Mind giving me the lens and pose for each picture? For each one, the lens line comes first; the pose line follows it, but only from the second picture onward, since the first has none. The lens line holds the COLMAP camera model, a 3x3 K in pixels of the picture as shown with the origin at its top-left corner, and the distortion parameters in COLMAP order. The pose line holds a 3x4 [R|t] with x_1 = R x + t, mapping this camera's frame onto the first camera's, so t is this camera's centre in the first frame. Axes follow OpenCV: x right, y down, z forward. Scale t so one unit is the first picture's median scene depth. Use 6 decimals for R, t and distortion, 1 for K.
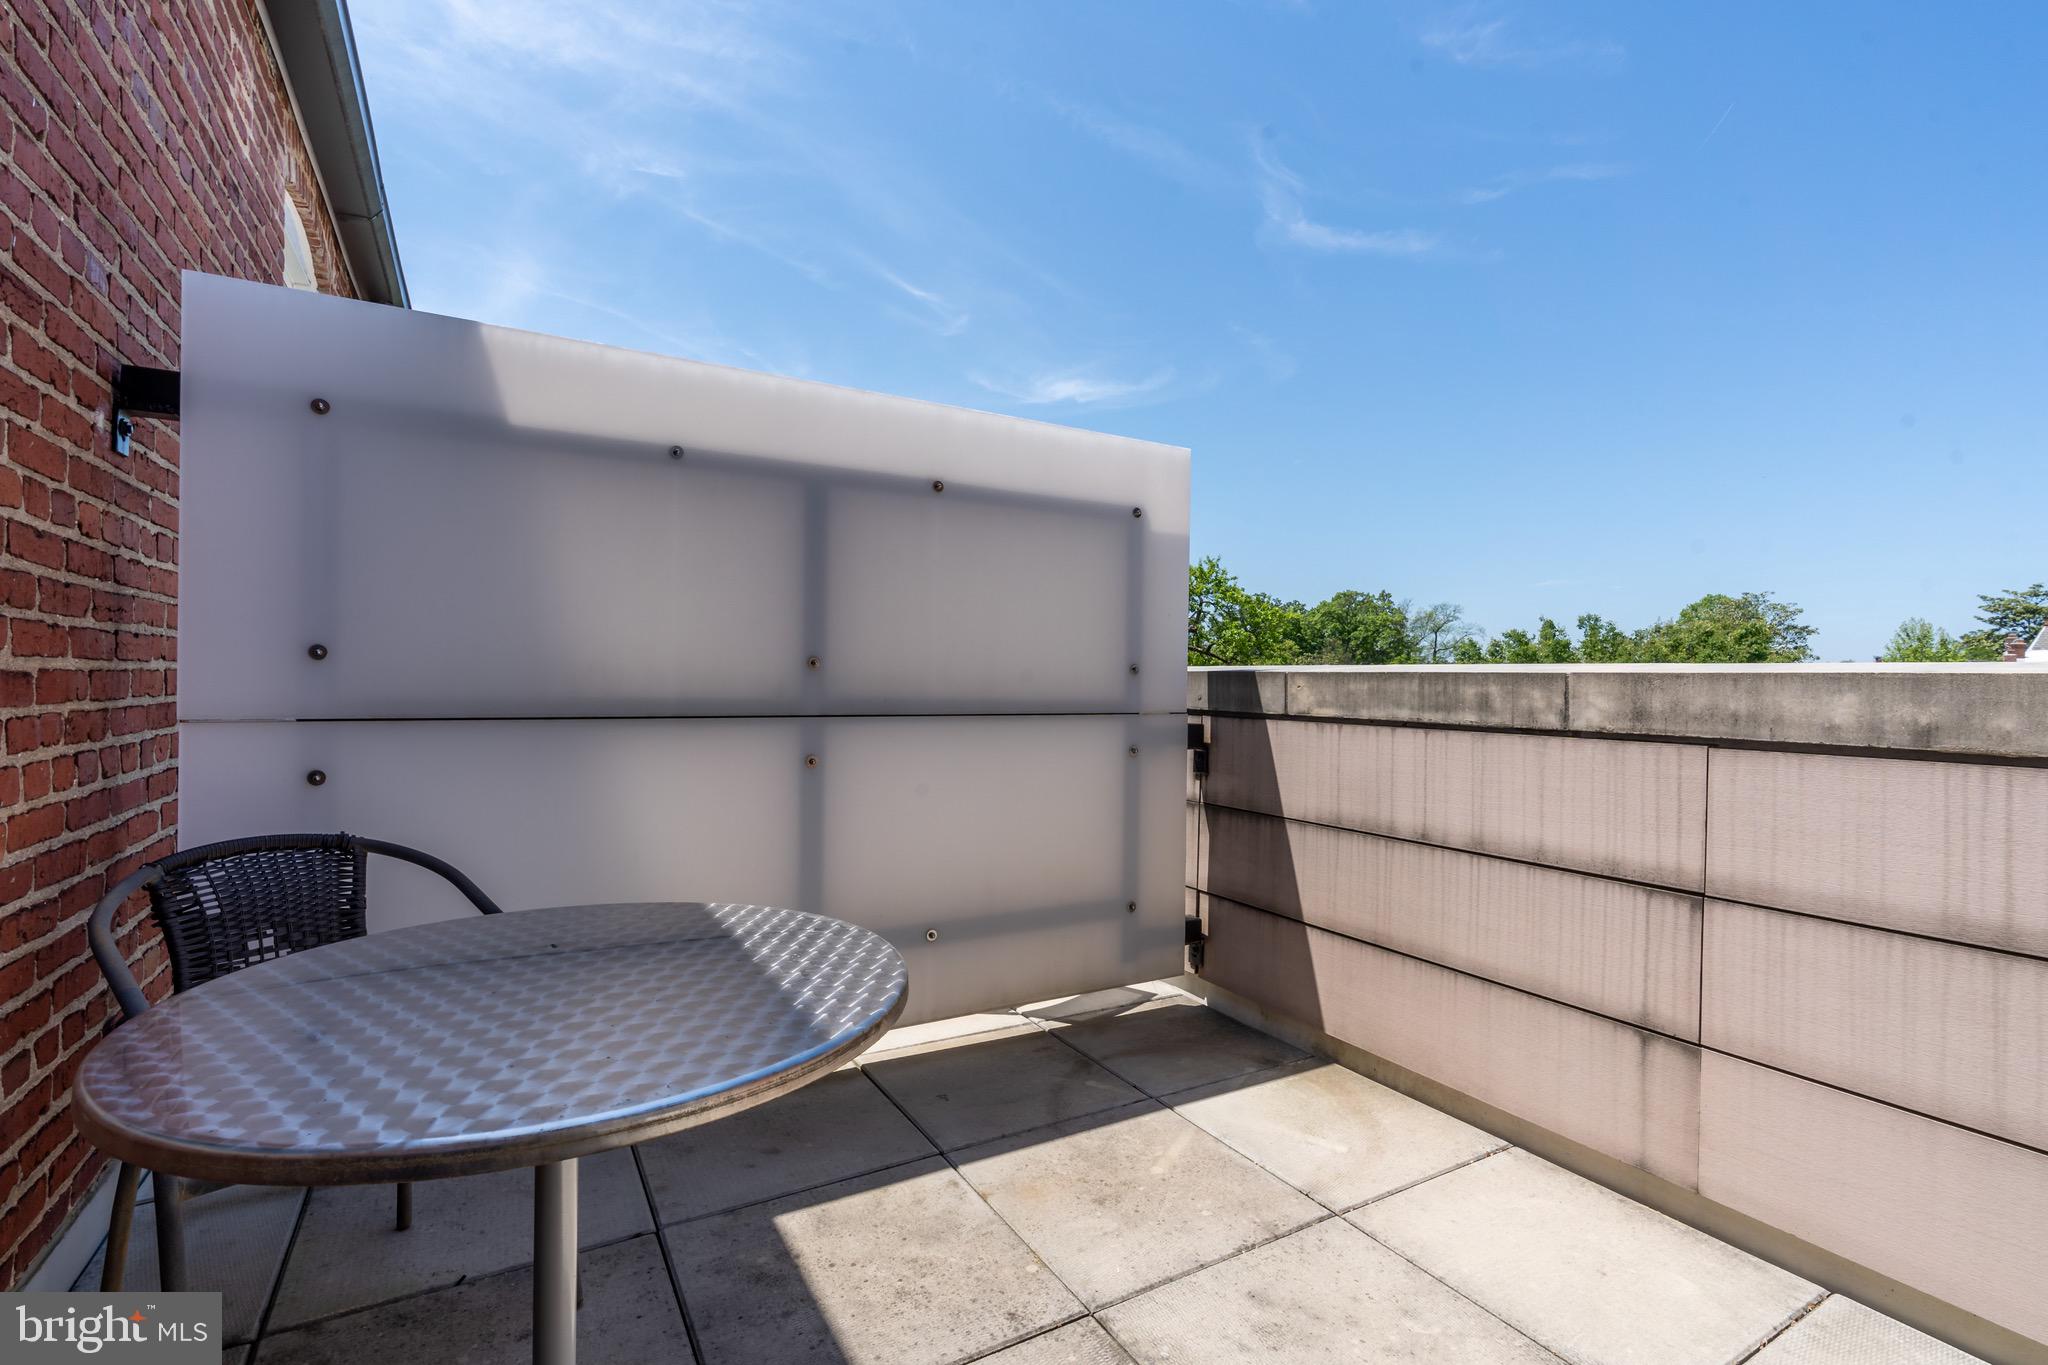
lens RADIAL K [[954.1, 0, 1019.6], [0, 954.1, 672.6], [0, 0, 1]] dist [-0.004498, 0.000933]
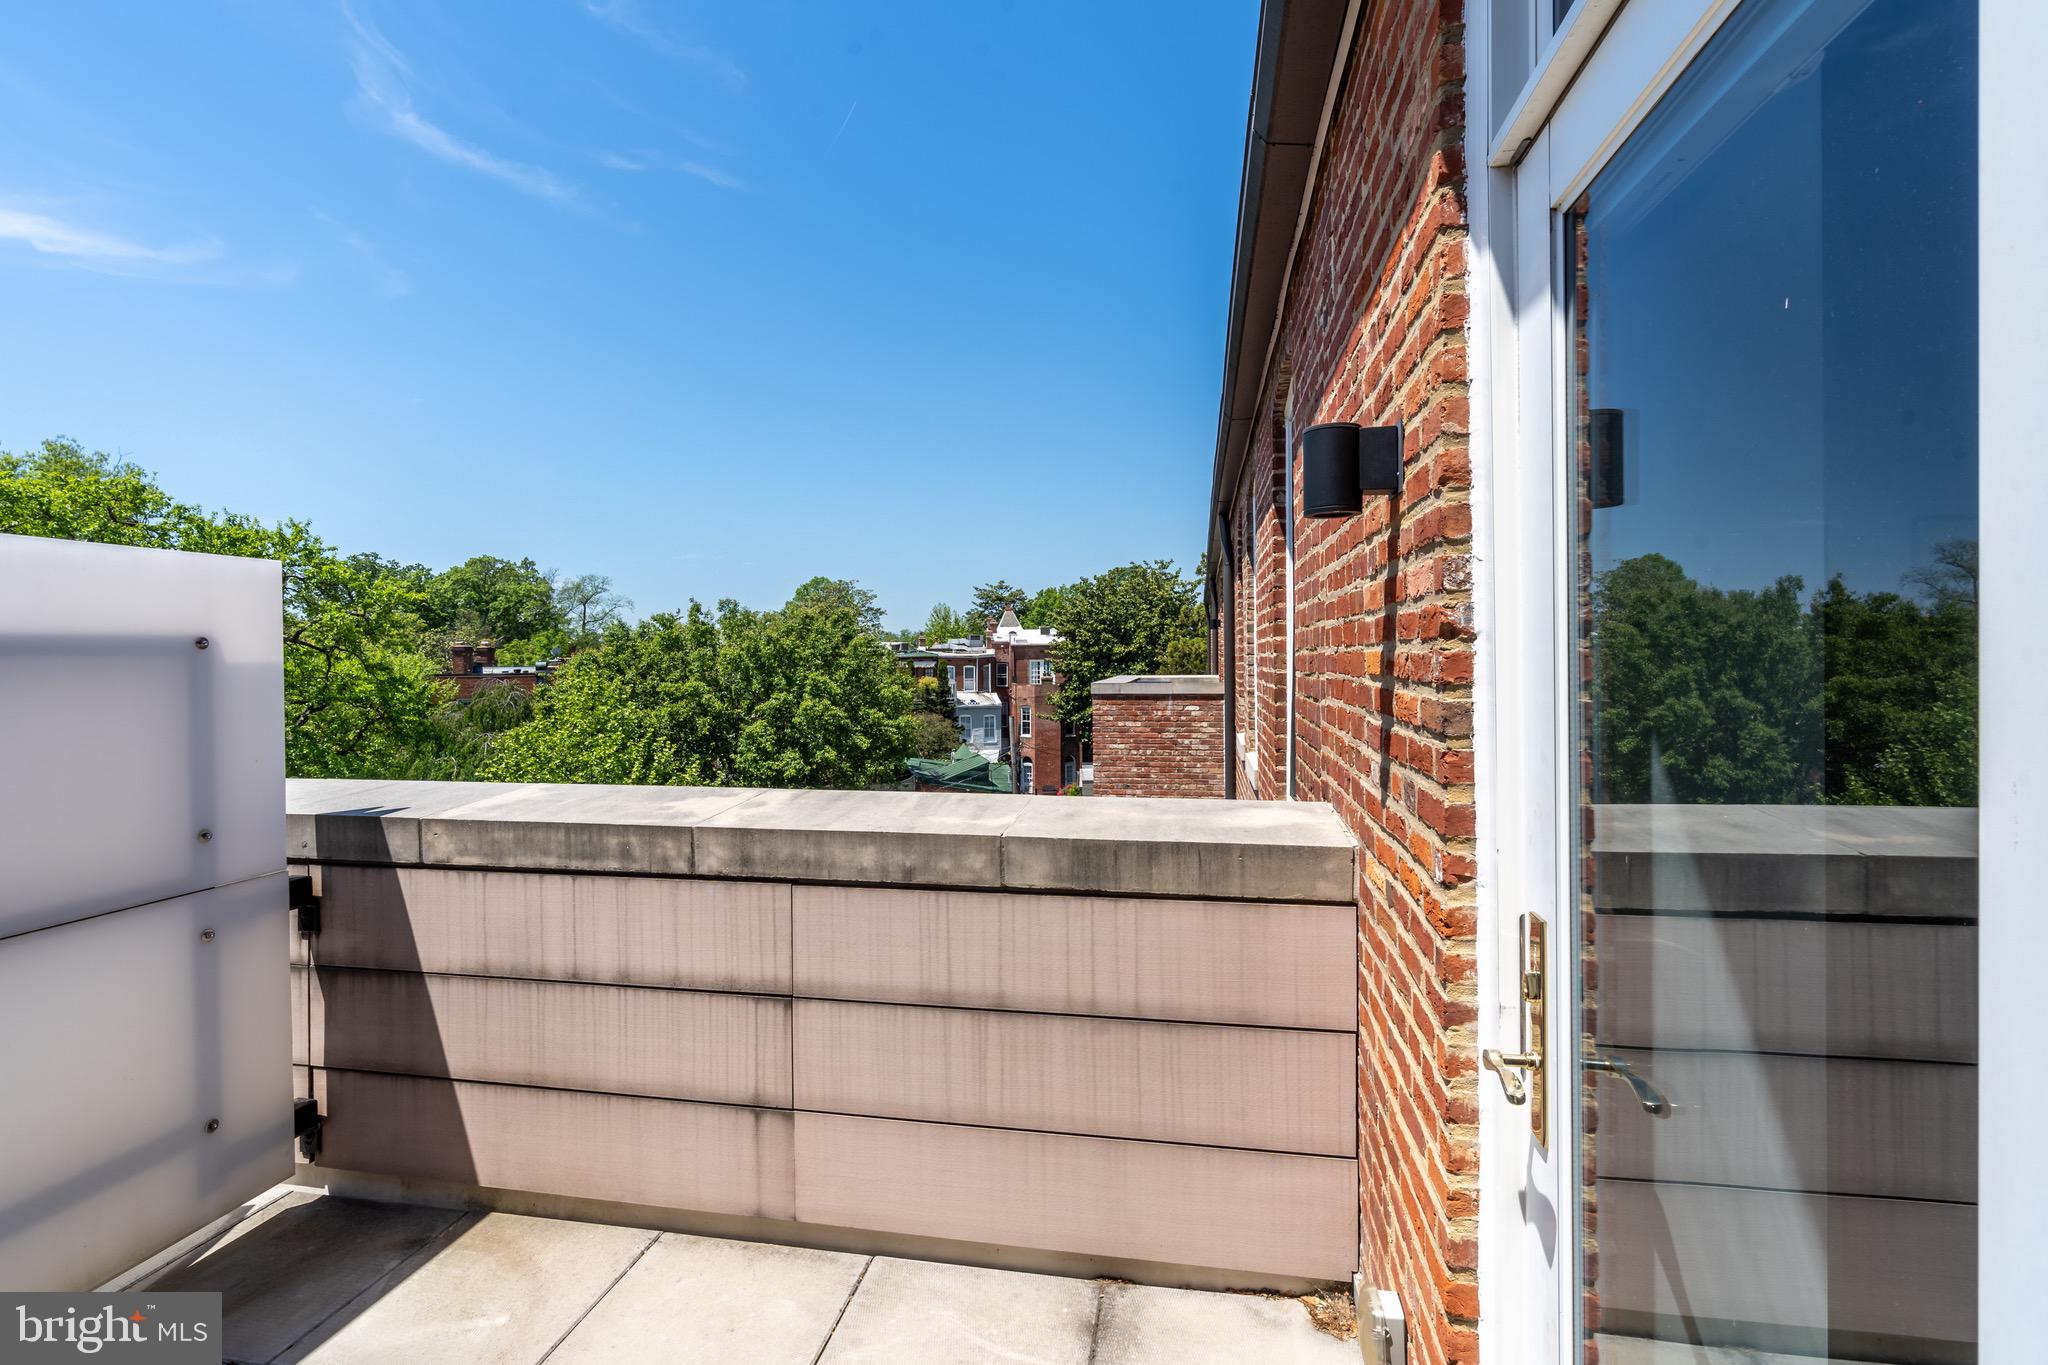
lens RADIAL K [[954.1, 0, 1059.8], [0, 954.1, 633.2], [0, 0, 1]] dist [-0.004498, 0.000933]
pose [[0.642339, -0.027403, 0.765930, -0.035753], [0.025193, 0.999575, 0.014634, -0.209297], [-0.766006, 0.009896, 0.642757, -0.110087]]
